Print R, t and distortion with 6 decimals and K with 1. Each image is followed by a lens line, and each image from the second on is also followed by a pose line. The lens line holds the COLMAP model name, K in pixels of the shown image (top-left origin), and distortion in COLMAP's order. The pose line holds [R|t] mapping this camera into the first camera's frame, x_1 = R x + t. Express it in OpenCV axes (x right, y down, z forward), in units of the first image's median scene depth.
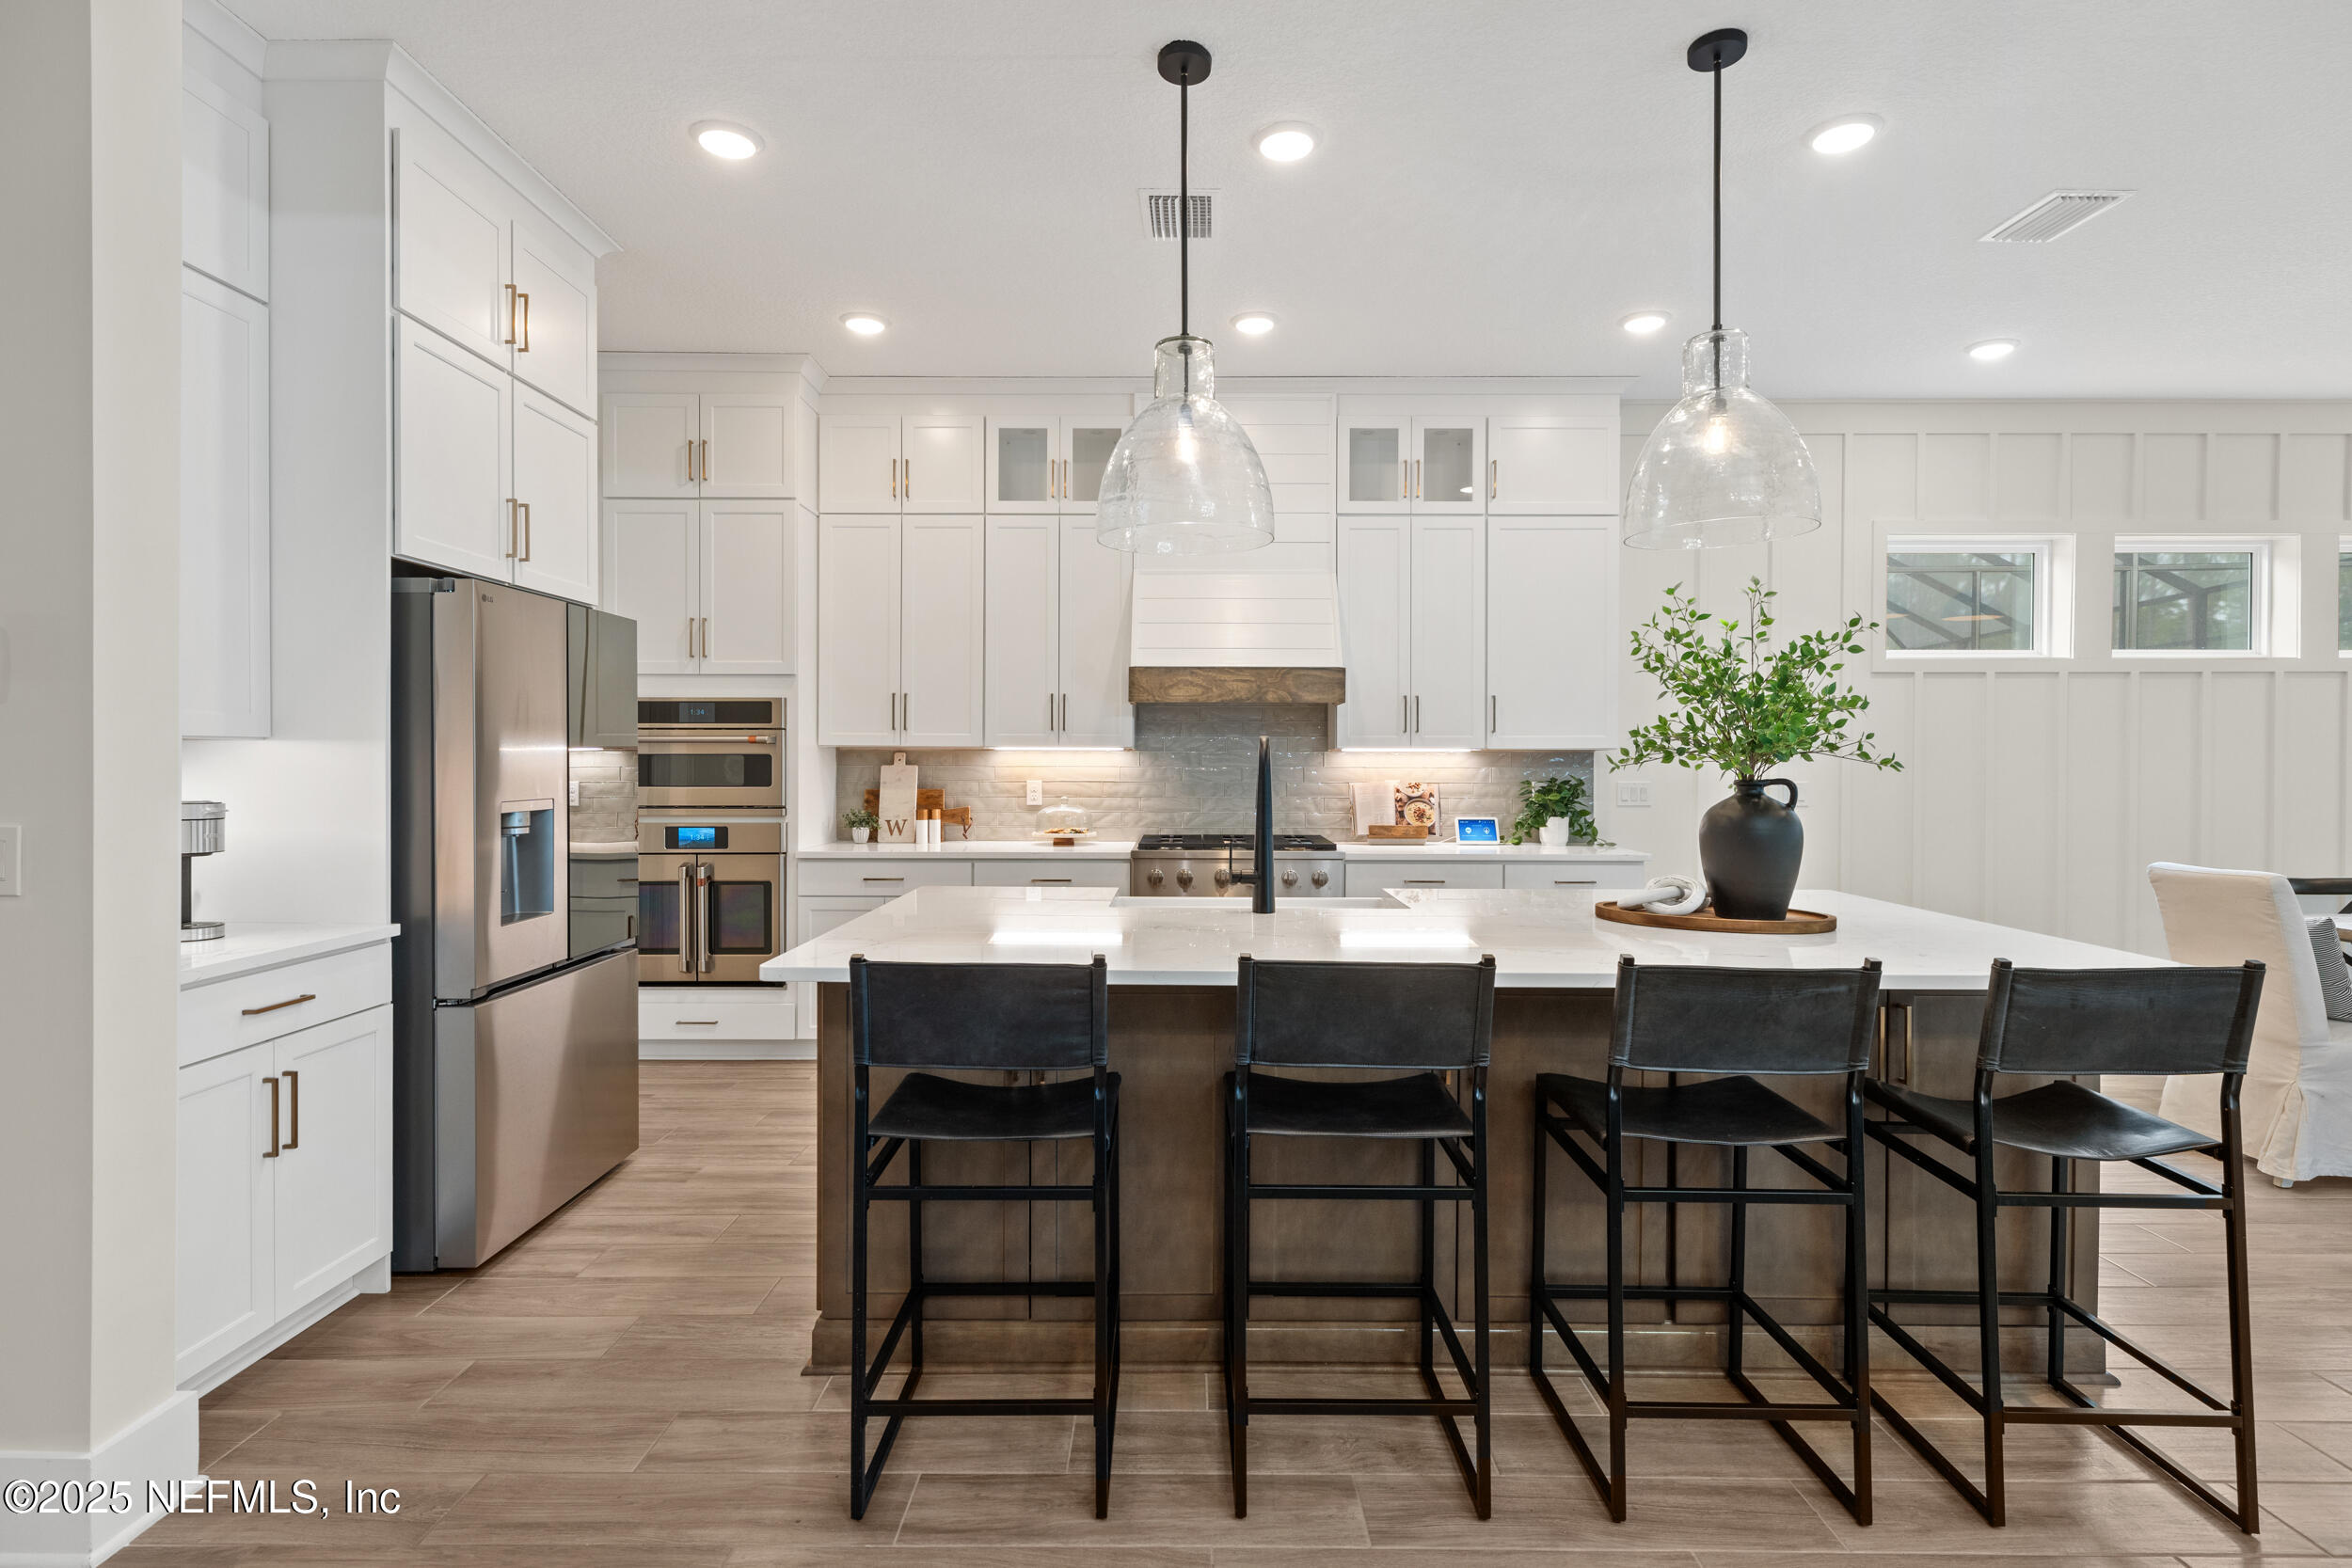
lens RADIAL K [[1174.9, 0, 1169.6], [0, 1174.9, 765.1], [0, 0, 1]] dist [0.000617, -0.000110]
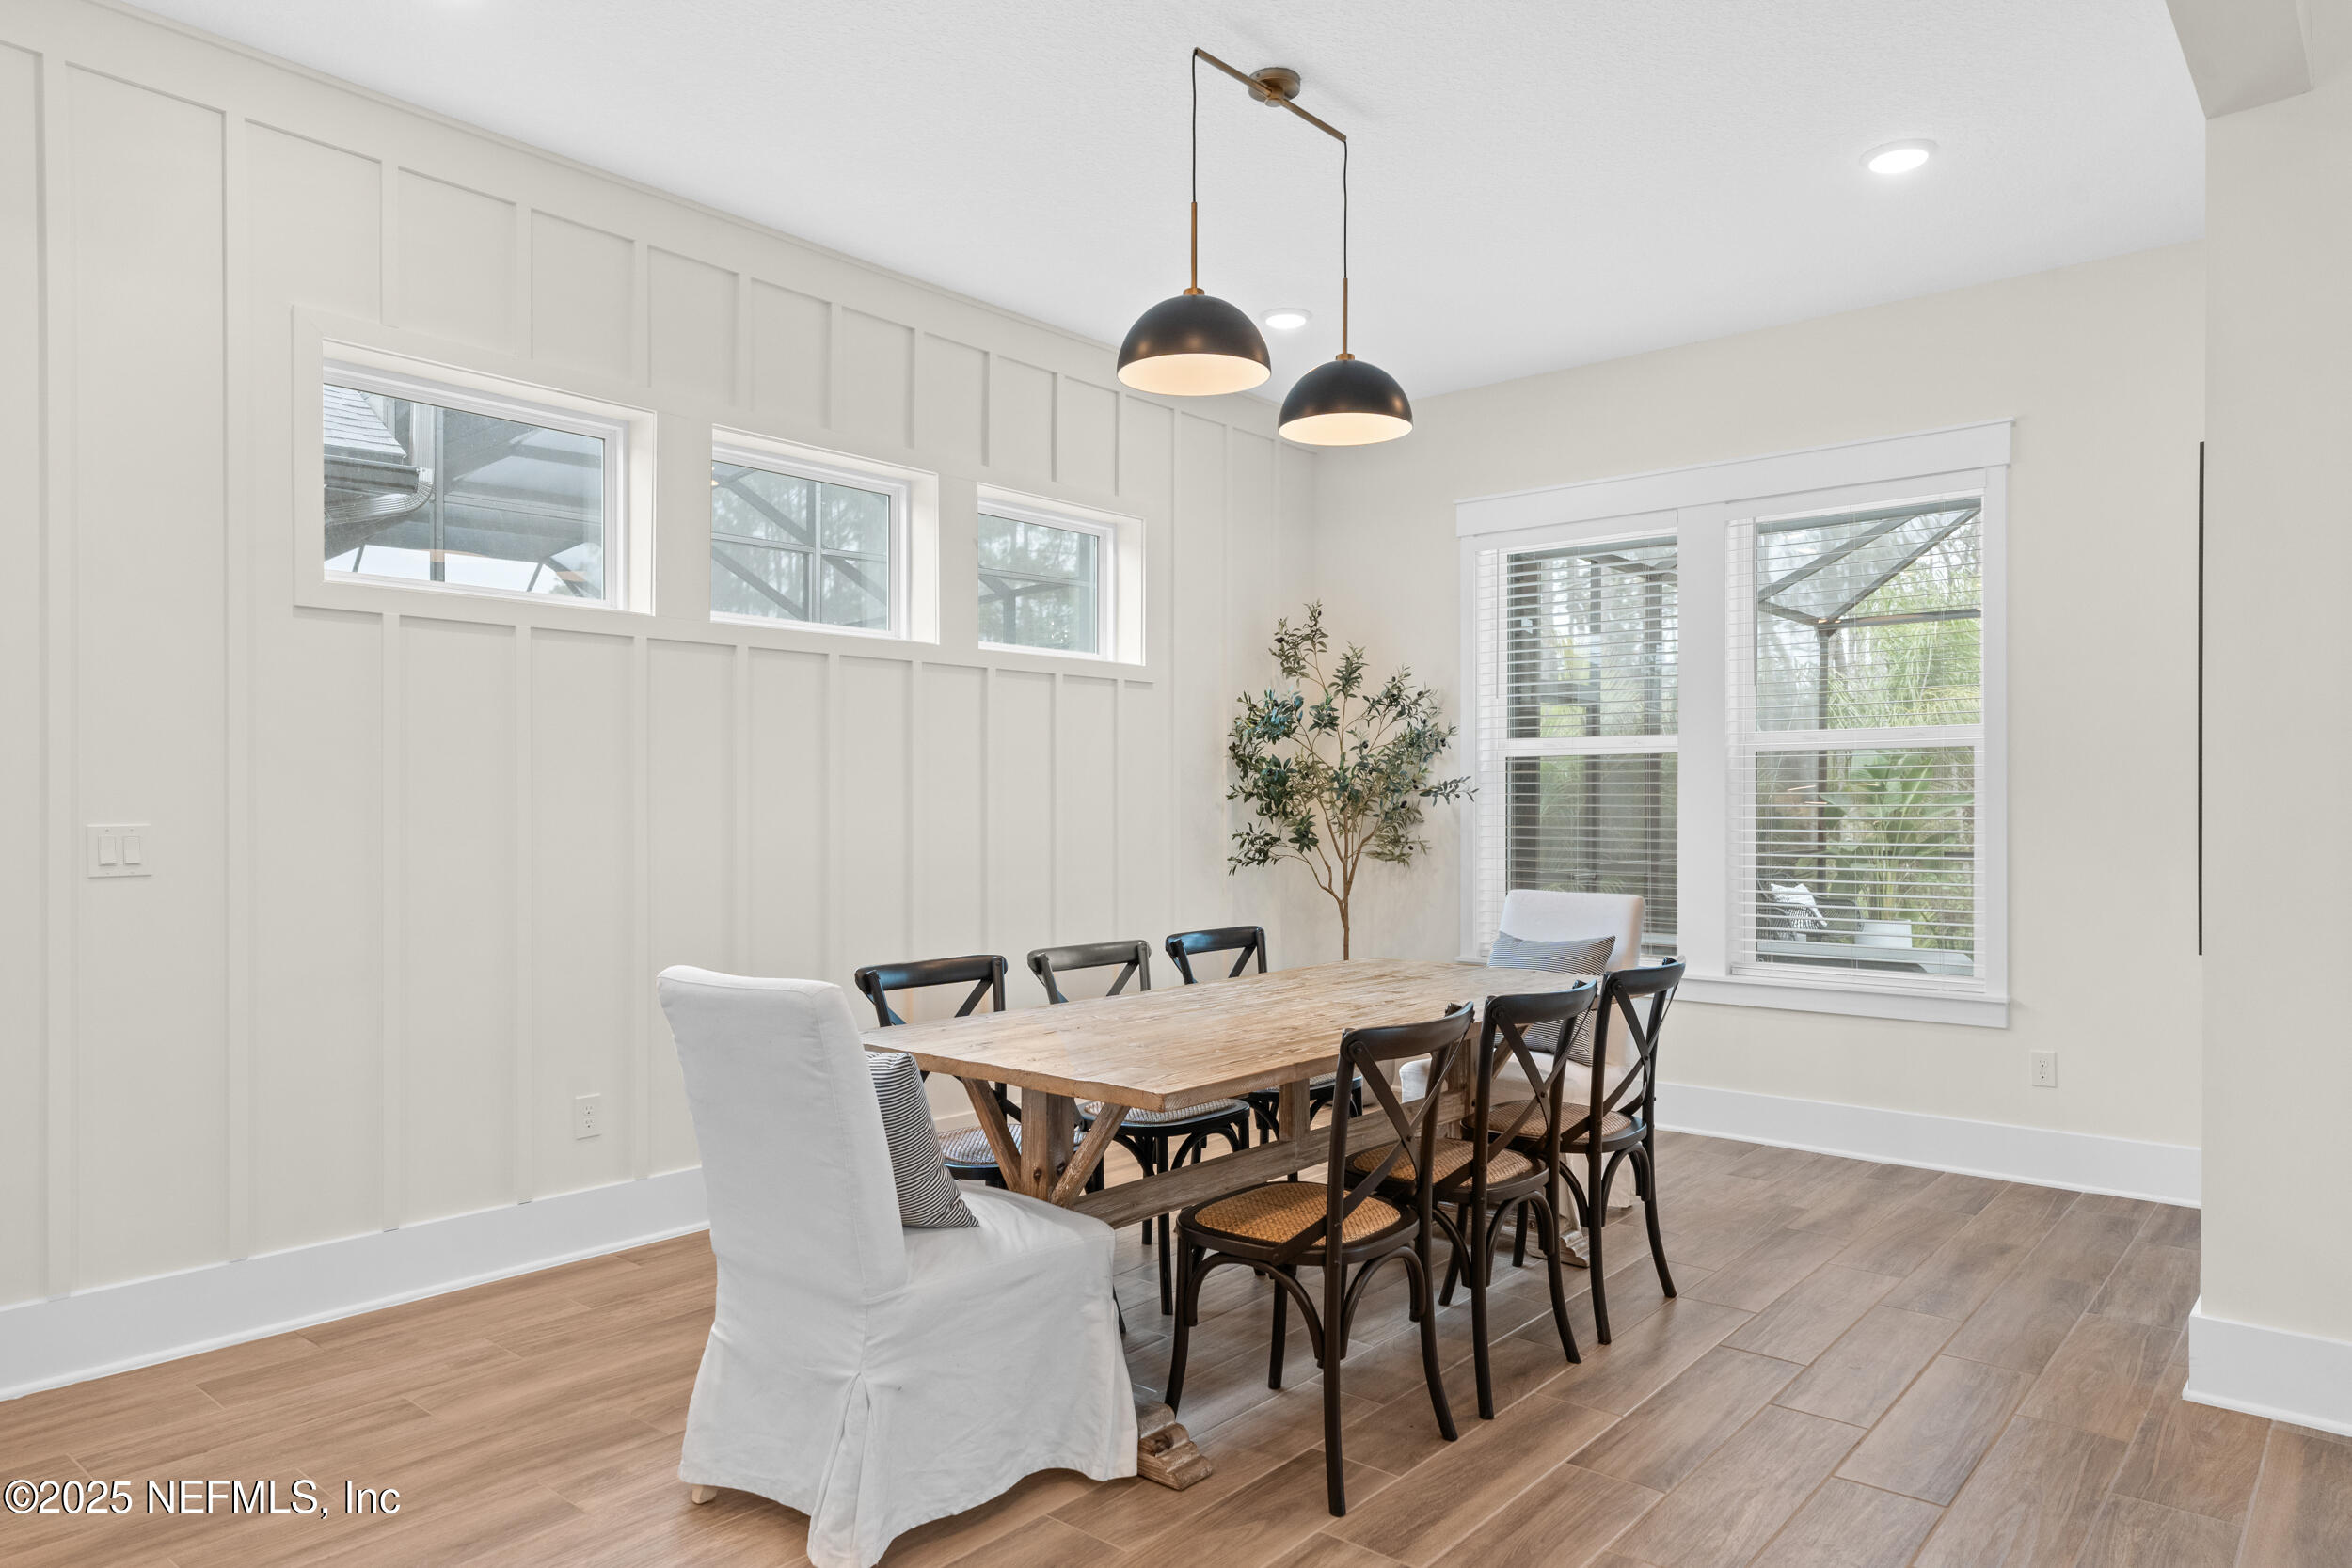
lens RADIAL K [[1488.4, 0, 1173.5], [0, 1488.4, 815.3], [0, 0, 1]] dist [-0.004996, 0.004839]
pose [[0.641512, -0.009221, 0.767058, 0.356264], [0.006942, 0.999957, 0.006215, 0.009890], [-0.767082, 0.001338, 0.641548, 0.306209]]
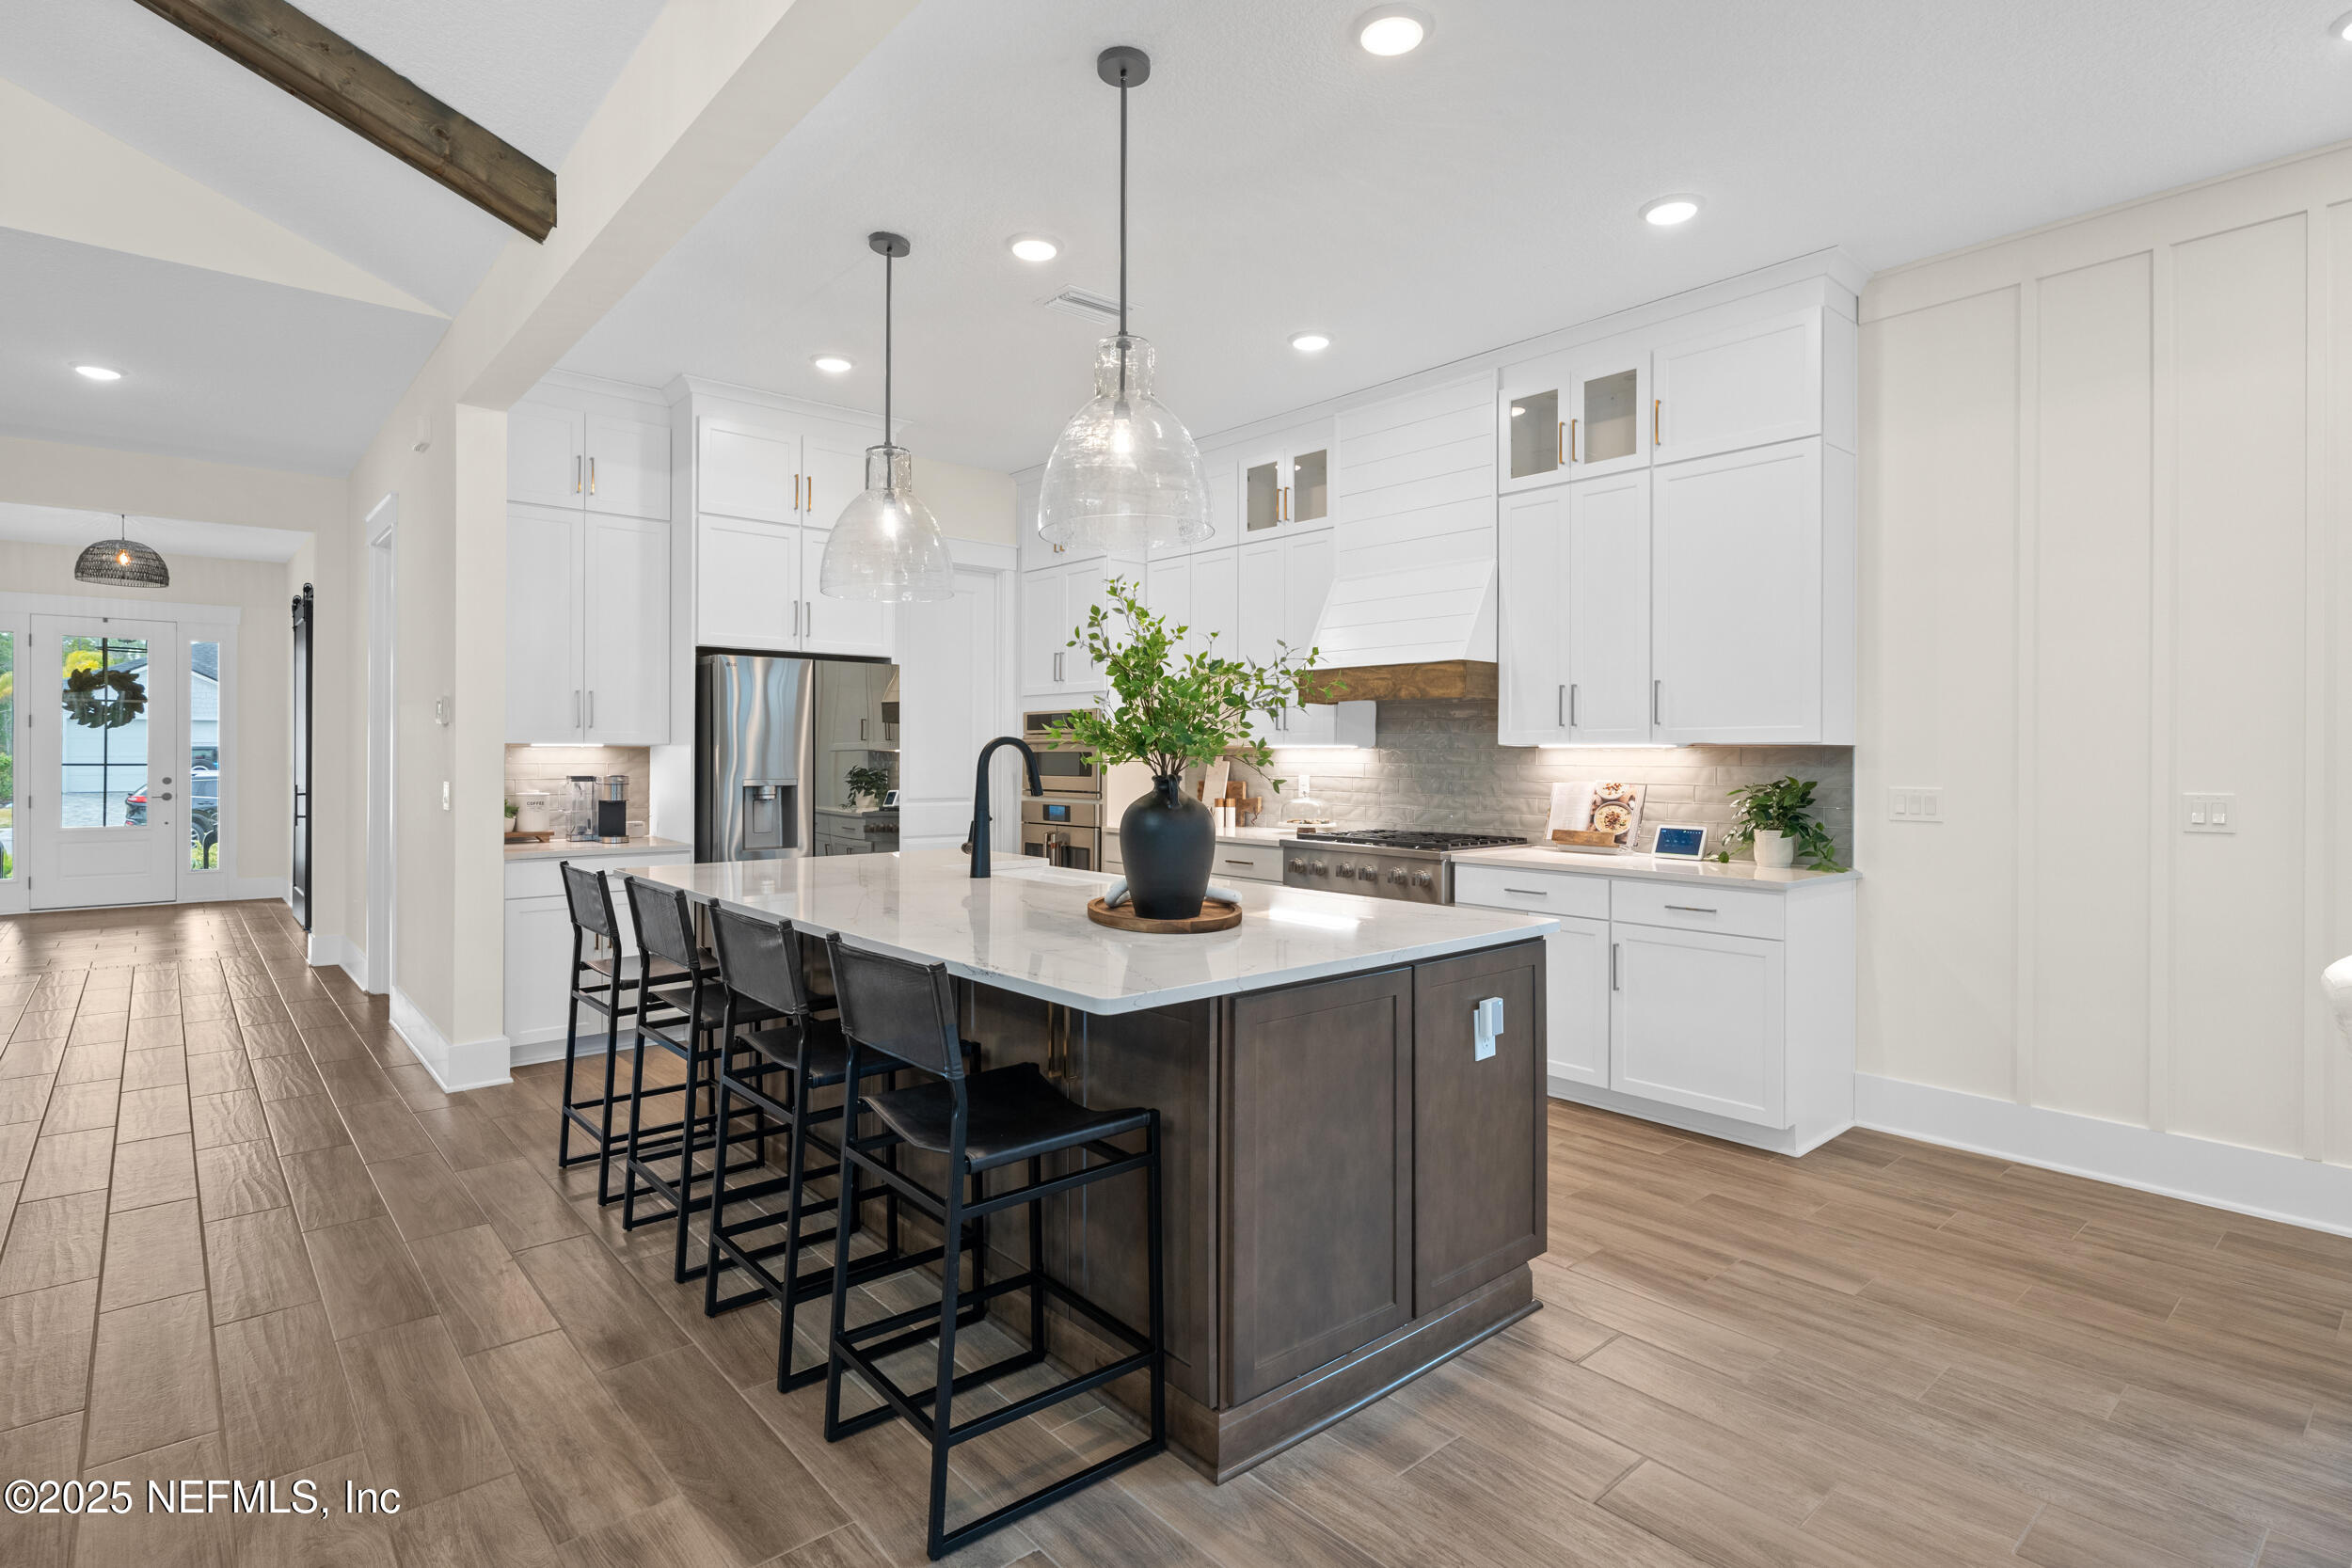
lens RADIAL K [[1174.9, 0, 1174.3], [0, 1174.9, 748.2], [0, 0, 1]] dist [0.000617, -0.000110]
pose [[0.660669, -0.004382, -0.750665, 0.652480], [-0.005413, 0.999929, -0.010602, -0.000062], [0.750658, 0.011068, 0.660598, 0.182072]]
